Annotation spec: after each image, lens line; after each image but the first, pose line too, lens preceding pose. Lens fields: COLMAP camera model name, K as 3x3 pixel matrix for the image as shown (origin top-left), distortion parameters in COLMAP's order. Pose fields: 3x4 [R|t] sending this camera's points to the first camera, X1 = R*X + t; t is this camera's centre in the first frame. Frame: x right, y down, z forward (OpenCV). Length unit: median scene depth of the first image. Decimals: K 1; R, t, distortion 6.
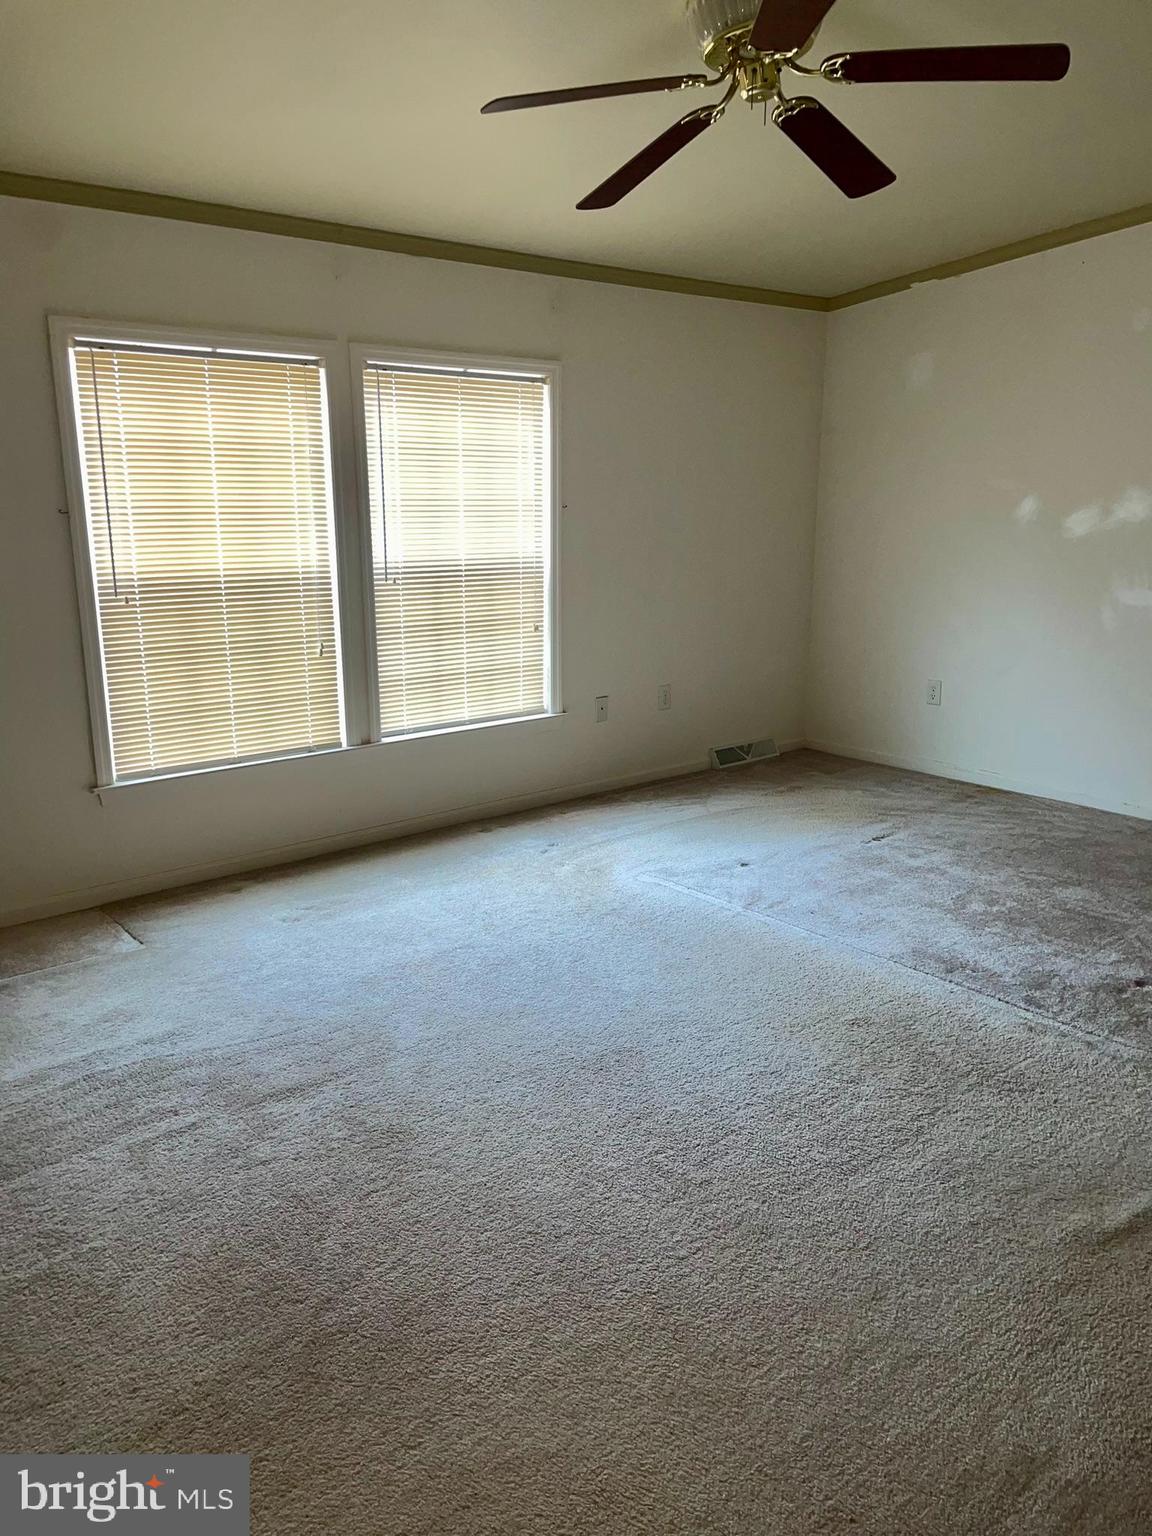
lens RADIAL K [[1161.9, 0, 556.1], [0, 1161.9, 746.3], [0, 0, 1]] dist [0.091325, -0.114842]
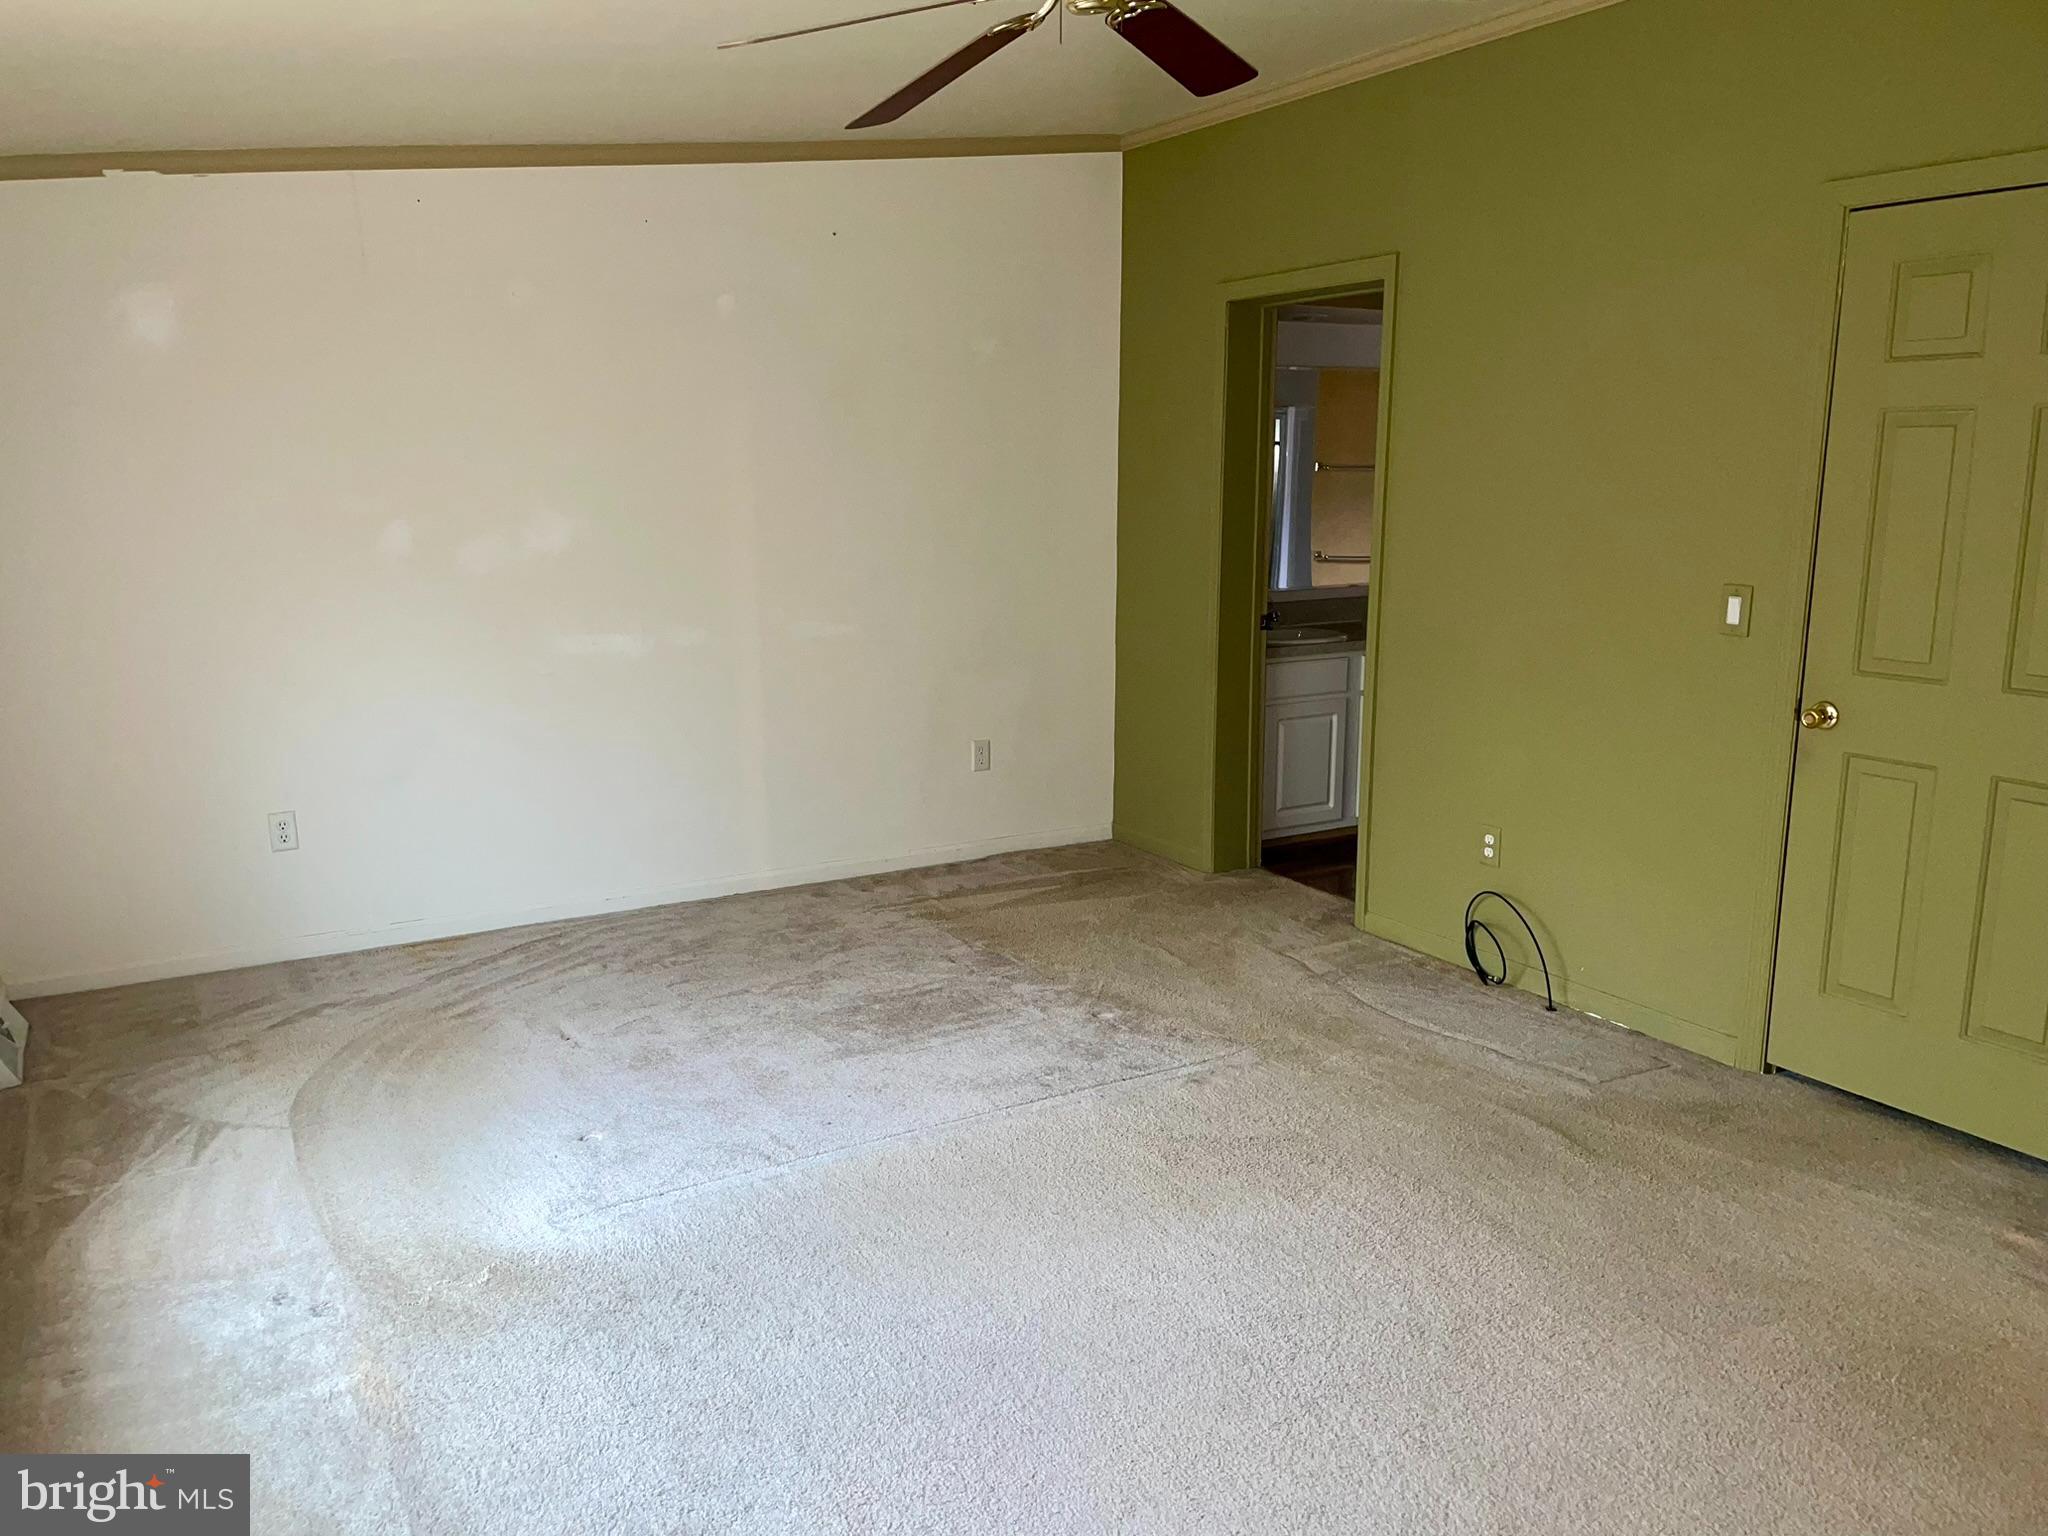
lens RADIAL K [[1549.3, 0, 1028.0], [0, 1549.3, 760.7], [0, 0, 1]] dist [0.091325, -0.114842]
pose [[0.142298, -0.184345, 0.972506, -0.493234], [0.210672, 0.965633, 0.152216, -0.144253], [-0.967145, 0.183220, 0.176244, 0.520858]]
